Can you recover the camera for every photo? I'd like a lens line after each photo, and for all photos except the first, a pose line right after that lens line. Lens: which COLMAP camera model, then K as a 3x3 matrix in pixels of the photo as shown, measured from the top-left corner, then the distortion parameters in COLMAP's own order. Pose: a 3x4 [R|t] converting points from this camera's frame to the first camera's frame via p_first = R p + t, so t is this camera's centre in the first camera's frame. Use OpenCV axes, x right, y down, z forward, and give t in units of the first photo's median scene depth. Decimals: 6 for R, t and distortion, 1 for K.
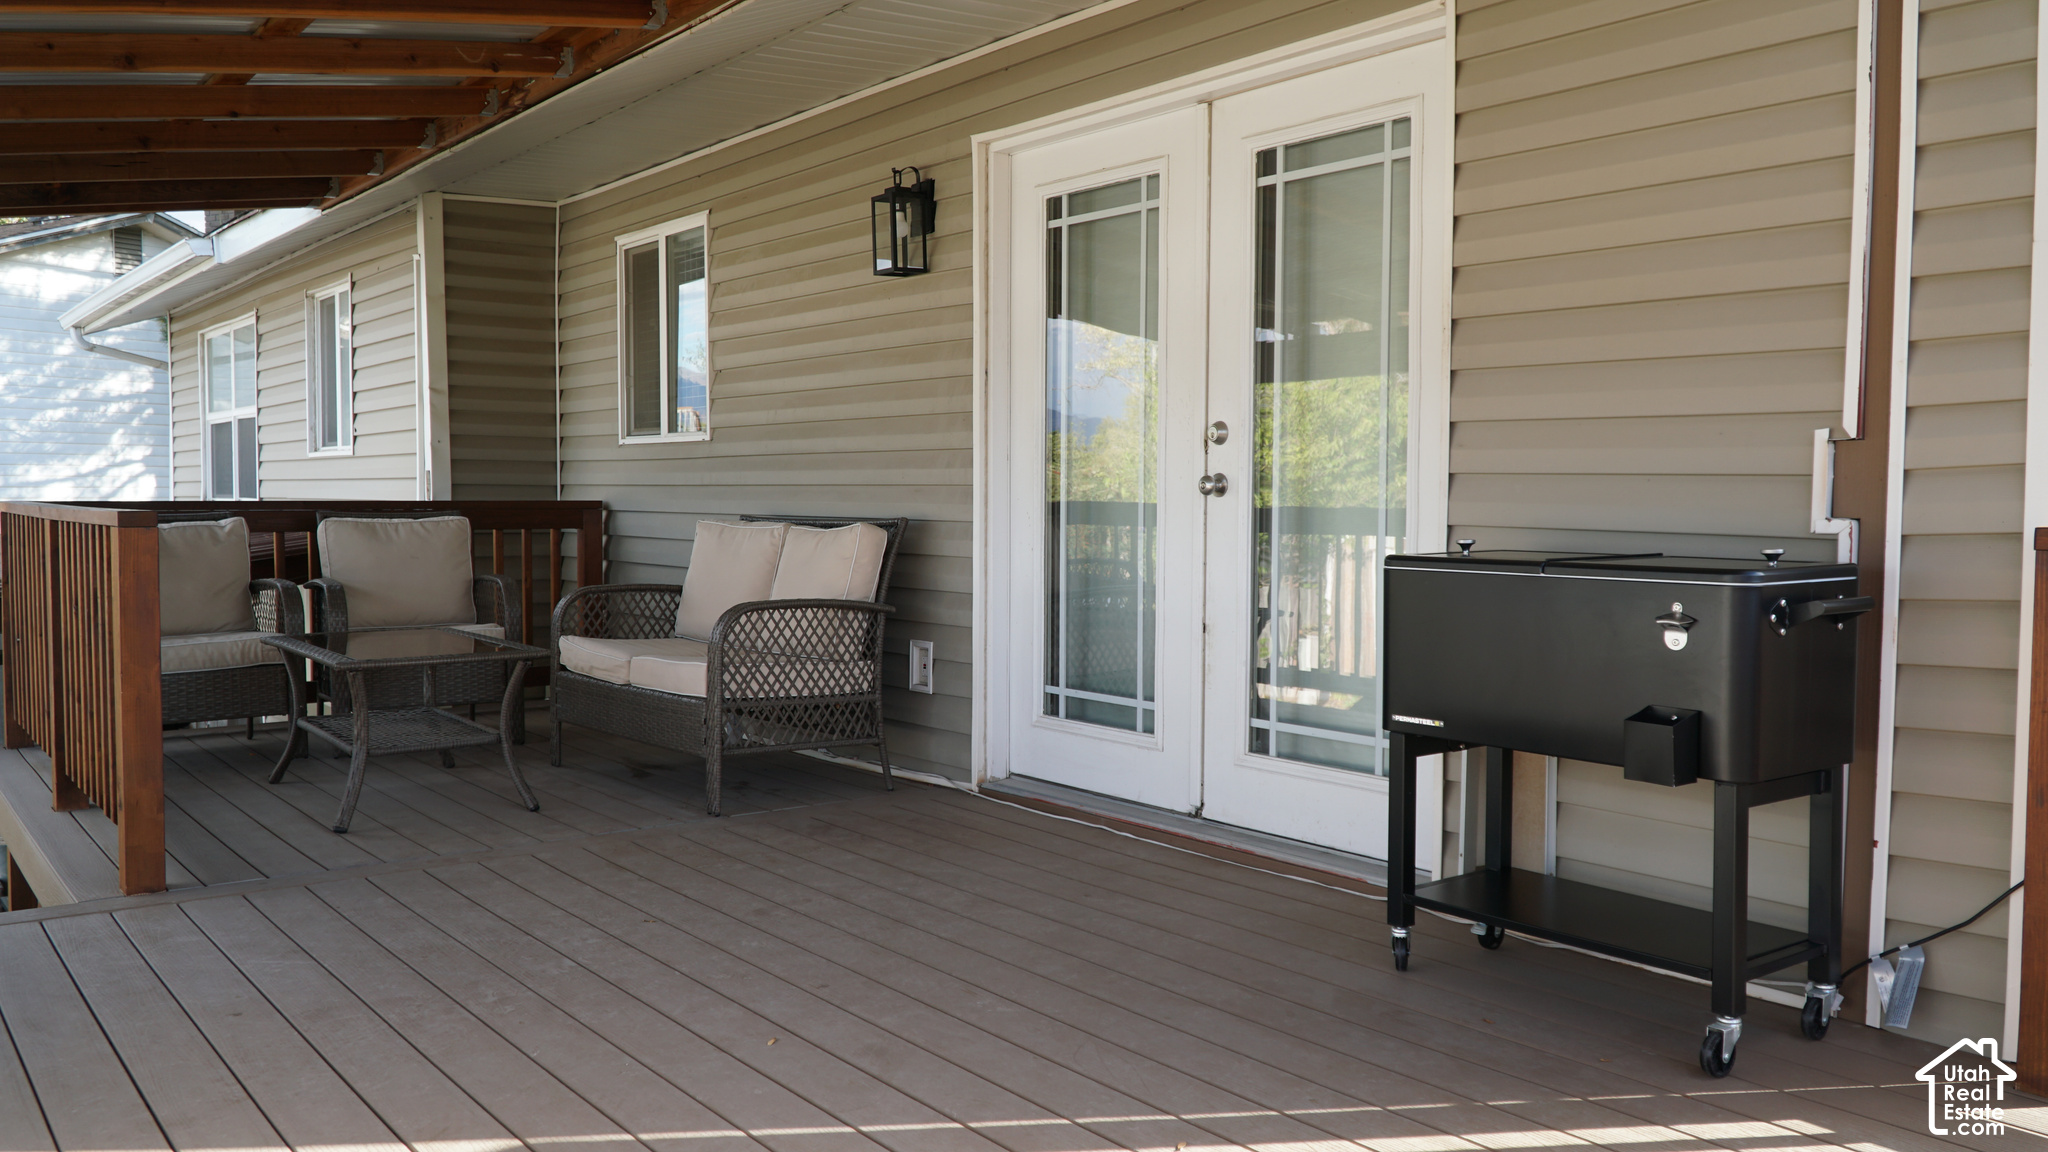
lens RADIAL K [[1652.3, 0, 1028.9], [0, 1652.3, 556.9], [0, 0, 1]] dist [0.007234, -0.020716]
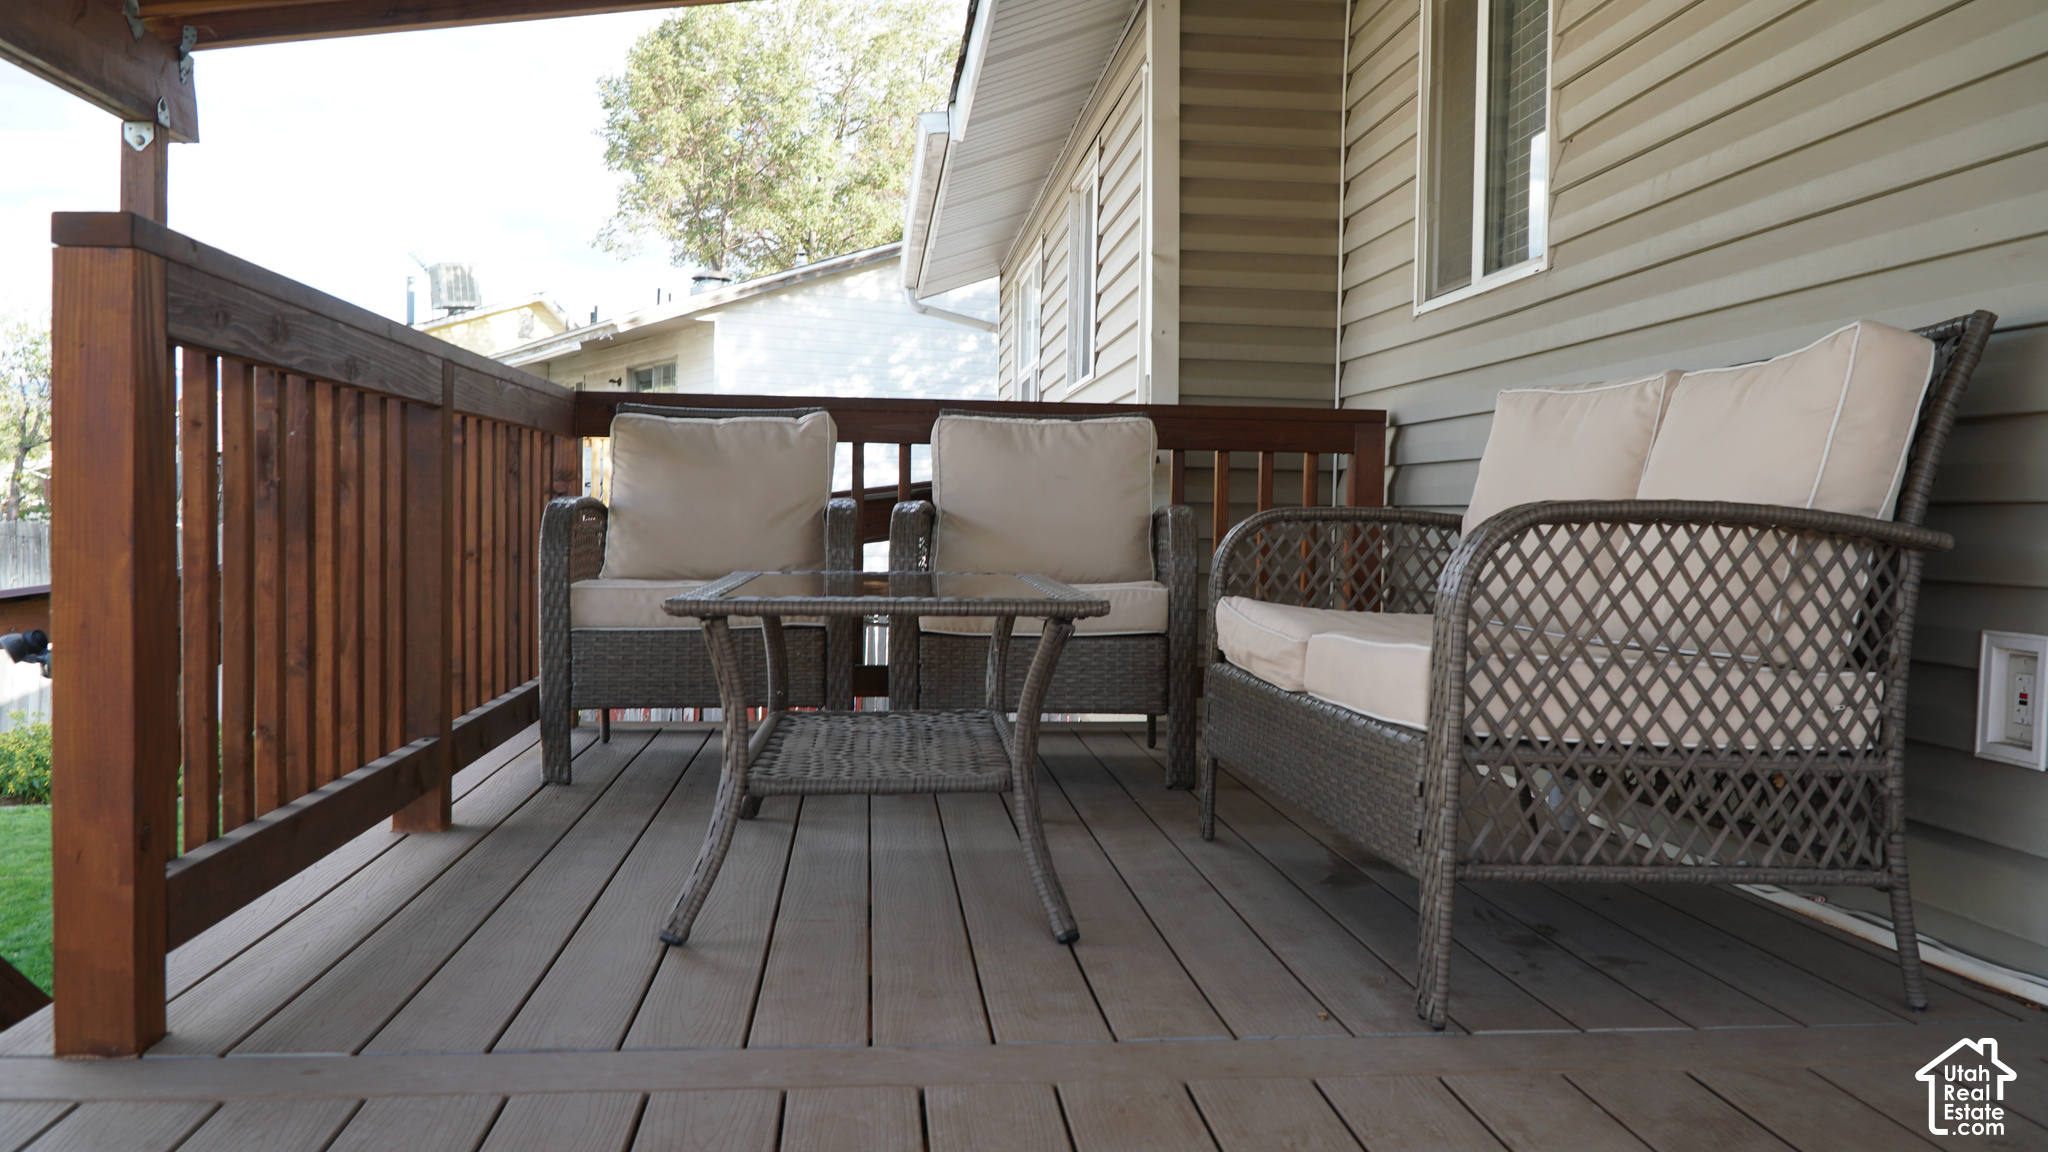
lens RADIAL K [[1652.3, 0, 1023.6], [0, 1652.3, 585.1], [0, 0, 1]] dist [0.007234, -0.020716]
pose [[0.851316, 0.033741, -0.523567, -0.063498], [-0.034966, 0.999360, 0.007549, 0.046516], [0.523486, 0.011881, 0.851951, 0.563271]]
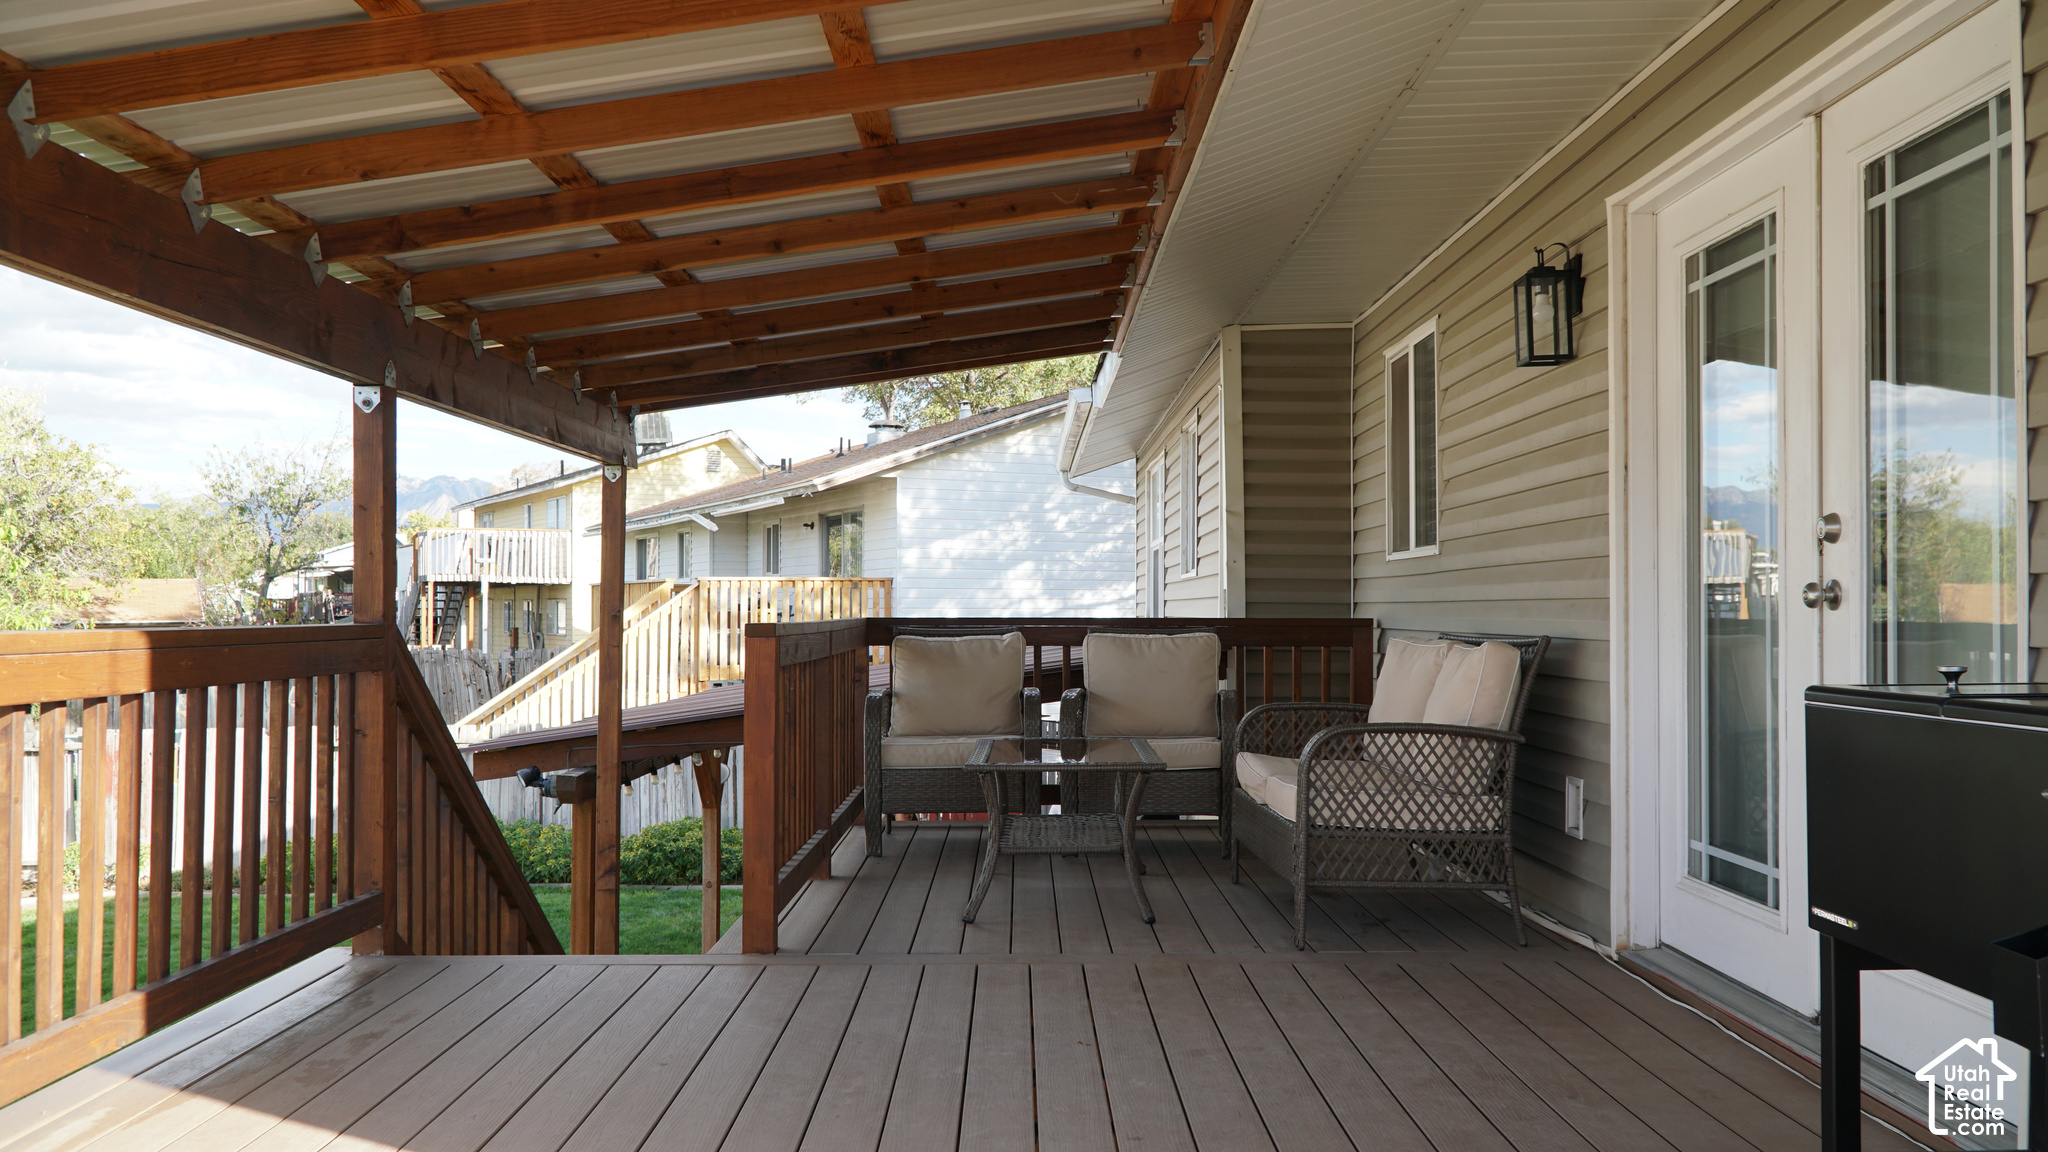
lens RADIAL K [[1652.3, 0, 1023.2], [0, 1652.3, 577.5], [0, 0, 1]] dist [0.007234, -0.020716]
pose [[0.799830, -0.014255, -0.600057, 0.236677], [-0.022619, 0.998292, -0.053865, -0.000981], [0.599800, 0.056656, 0.798141, 0.128484]]
